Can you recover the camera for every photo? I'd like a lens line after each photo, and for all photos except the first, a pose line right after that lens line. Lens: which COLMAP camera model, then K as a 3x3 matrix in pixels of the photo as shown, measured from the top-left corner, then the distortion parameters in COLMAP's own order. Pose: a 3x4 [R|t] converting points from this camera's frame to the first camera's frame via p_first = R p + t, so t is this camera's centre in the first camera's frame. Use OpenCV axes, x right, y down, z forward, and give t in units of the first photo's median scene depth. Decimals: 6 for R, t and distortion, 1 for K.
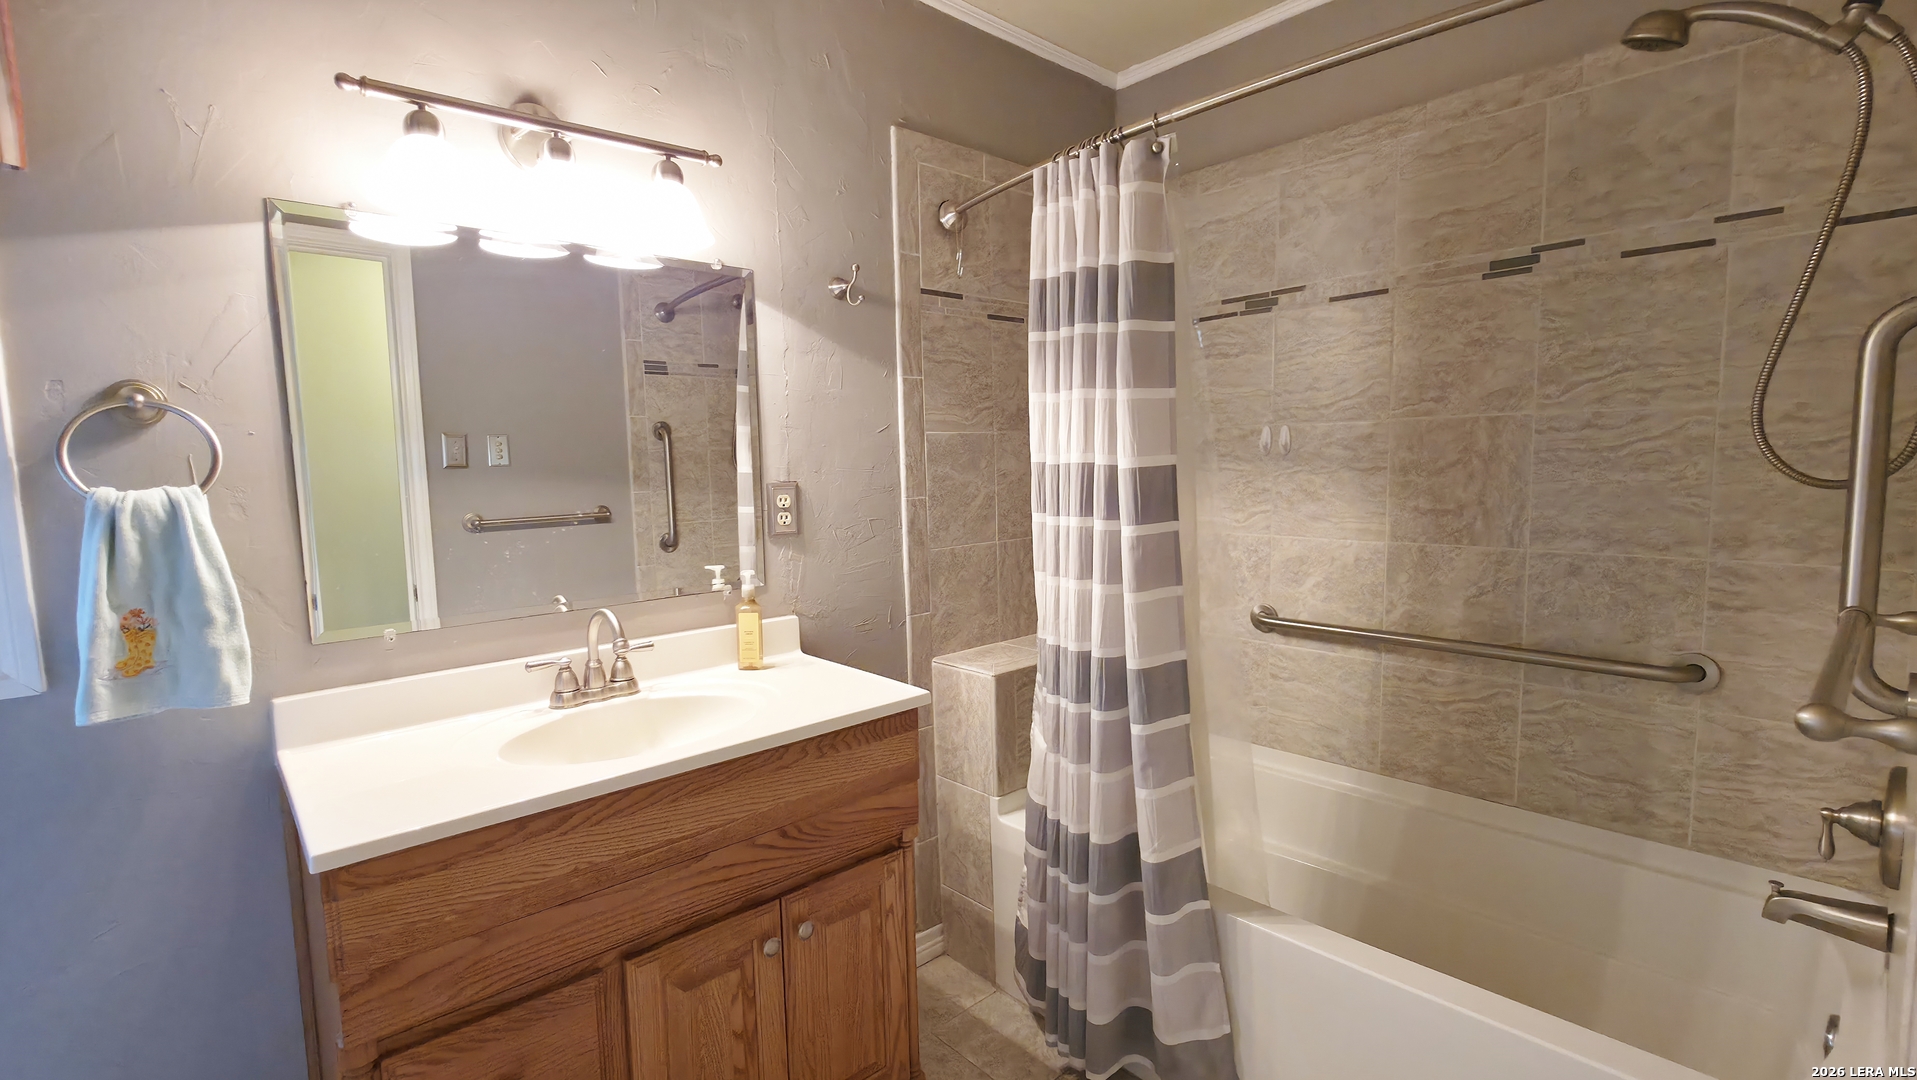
lens RADIAL K [[846.5, 0, 955.7], [0, 846.5, 540.7], [0, 0, 1]] dist [0.001848, 0.000573]
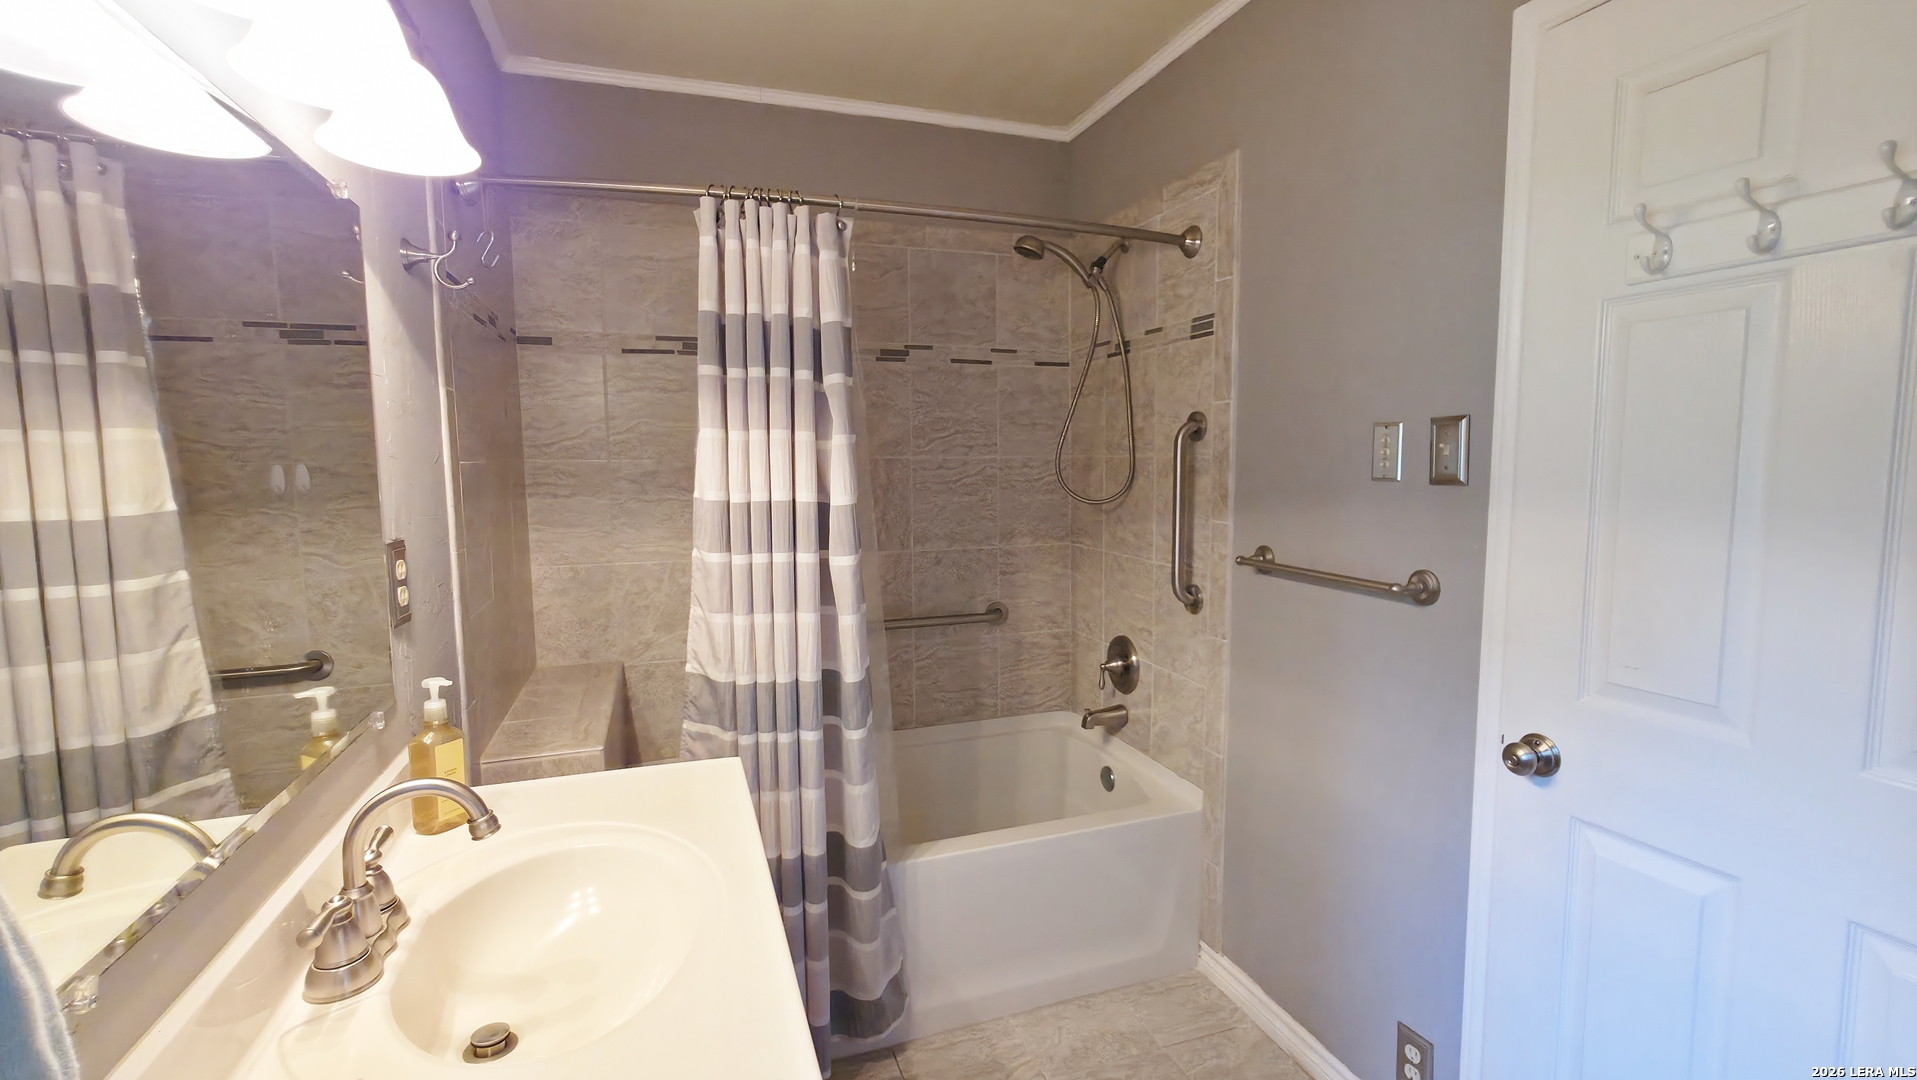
lens RADIAL K [[846.5, 0, 949.6], [0, 846.5, 539.3], [0, 0, 1]] dist [0.001848, 0.000573]
pose [[0.397850, -0.070822, 0.914713, -0.686851], [0.088568, 0.995324, 0.038541, -0.064176], [-0.913165, 0.065681, 0.402263, 0.381900]]
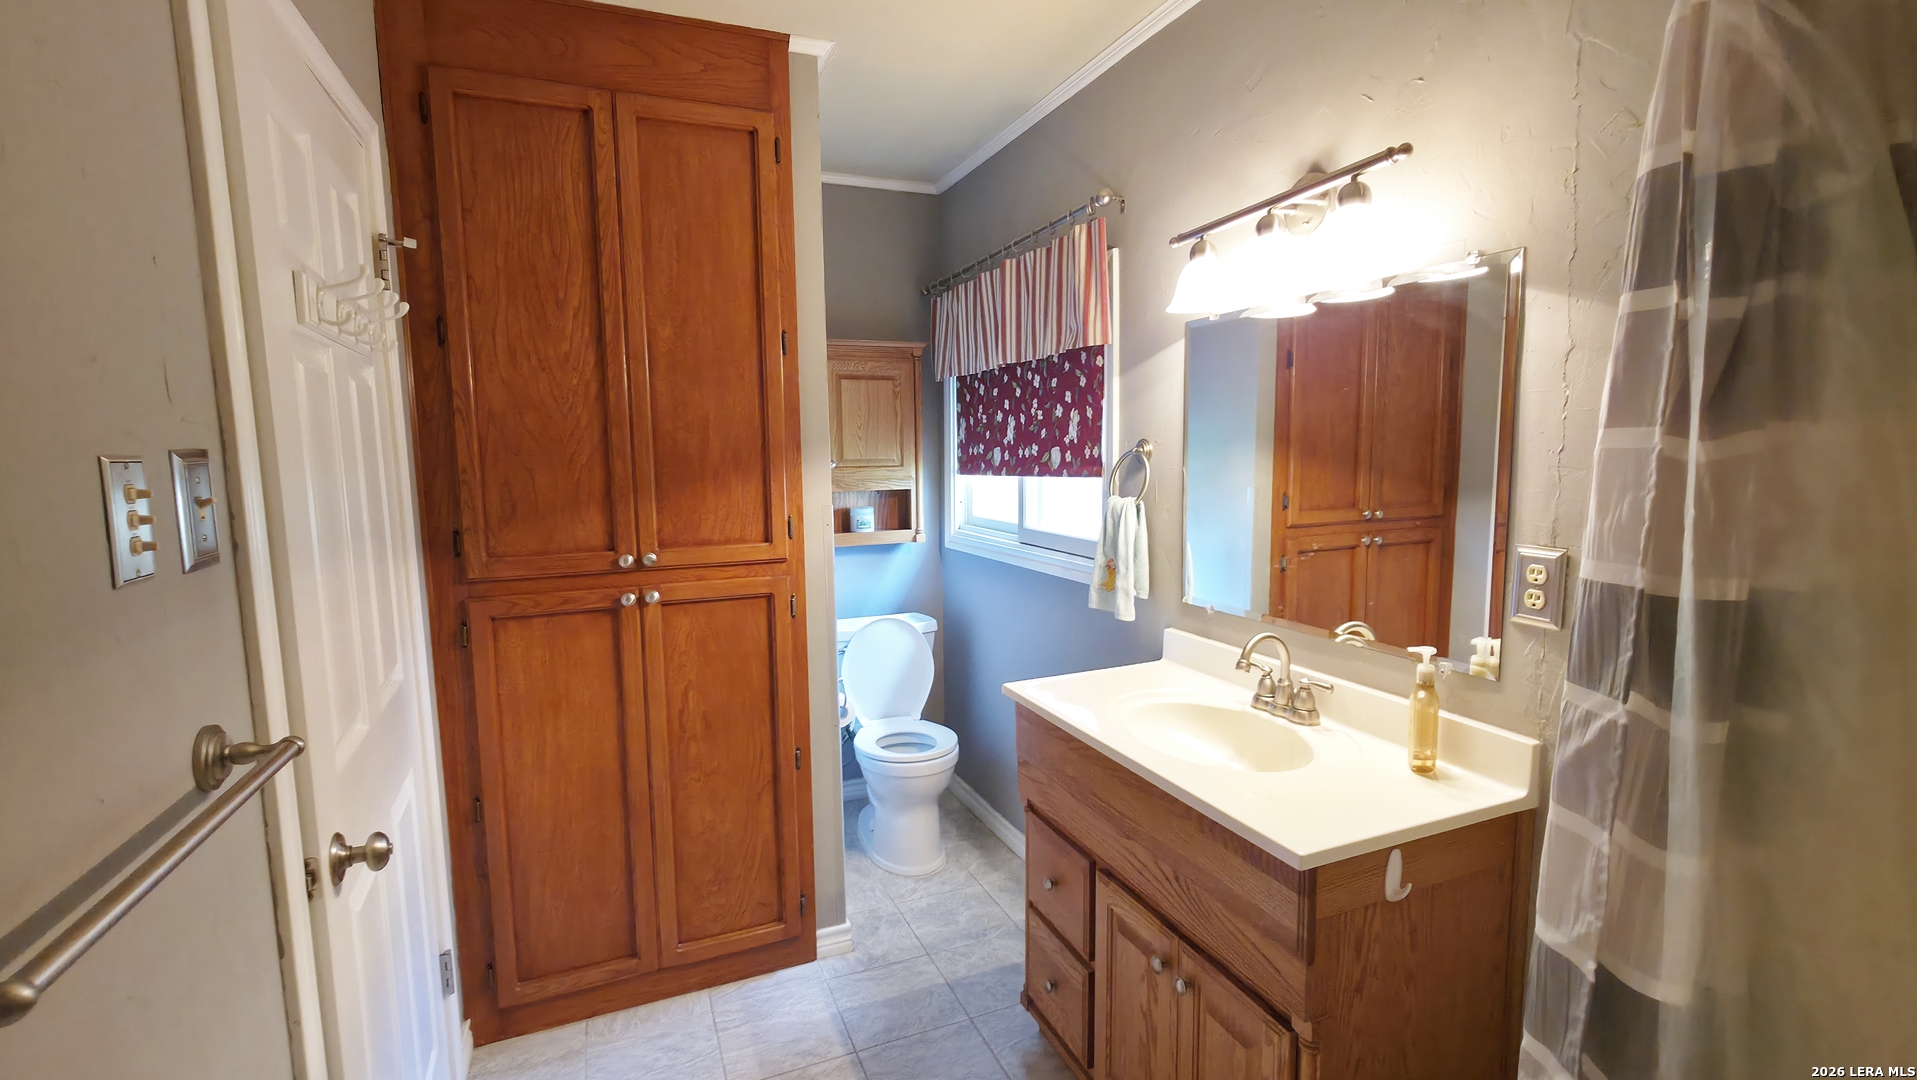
lens RADIAL K [[846.5, 0, 961.3], [0, 846.5, 539.0], [0, 0, 1]] dist [0.001848, 0.000573]
pose [[-0.328373, 0.137623, -0.934468, 0.655858], [-0.061306, 0.984137, 0.166481, -0.178653], [0.942556, 0.111956, -0.314727, 0.856396]]
